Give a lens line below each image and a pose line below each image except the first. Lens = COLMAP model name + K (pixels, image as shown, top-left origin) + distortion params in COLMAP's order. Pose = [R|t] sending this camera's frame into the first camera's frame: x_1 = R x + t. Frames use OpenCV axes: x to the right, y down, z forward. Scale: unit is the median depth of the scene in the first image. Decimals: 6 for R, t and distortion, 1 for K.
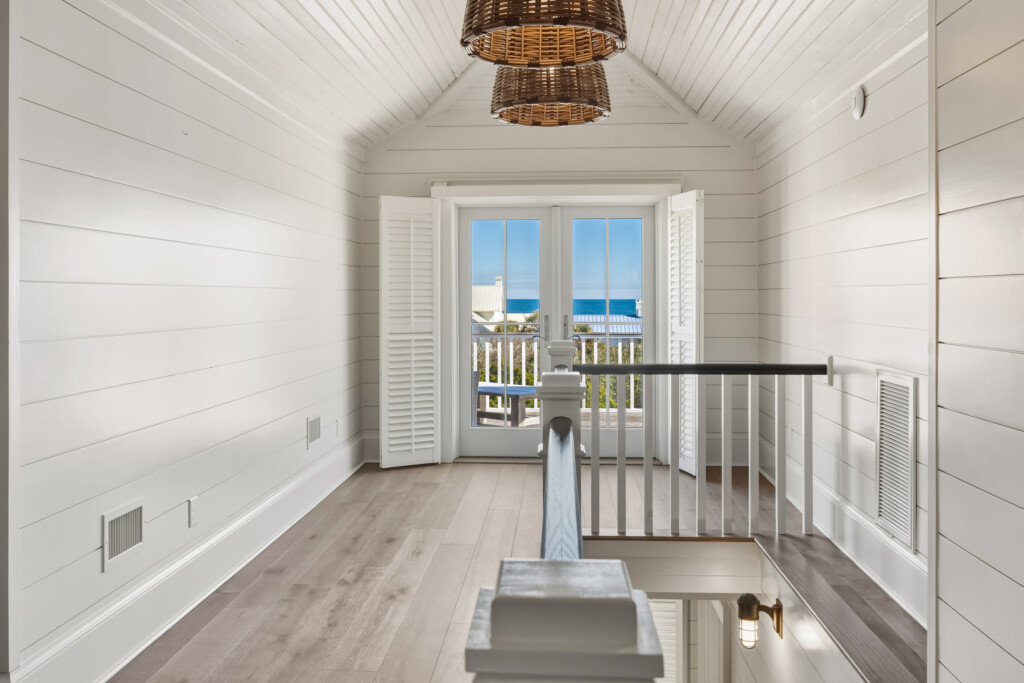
lens RADIAL K [[897.7, 0, 512.5], [0, 897.7, 302.7], [0, 0, 1]] dist [0.000307, -0.000644]
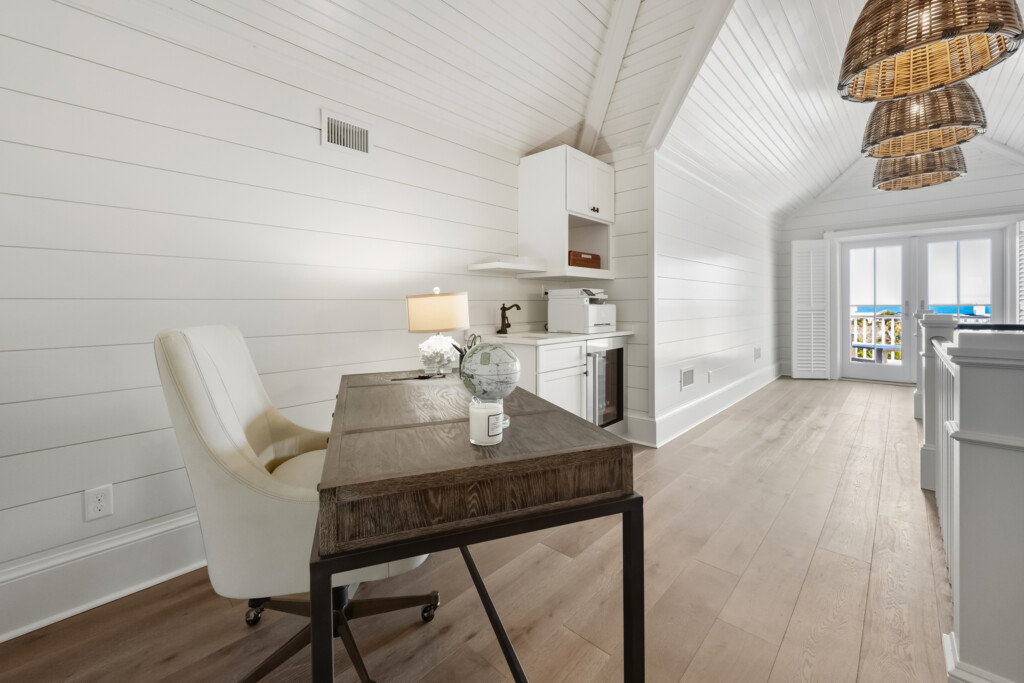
lens RADIAL K [[416.8, 0, 512.0], [0, 416.8, 308.1], [0, 0, 1]] dist [-0.001233, 0.000060]
pose [[0.764805, 0.003101, -0.644255, -0.039665], [-0.000903, 0.999993, 0.003741, 0.038068], [0.644262, -0.002279, 0.764802, -0.144563]]
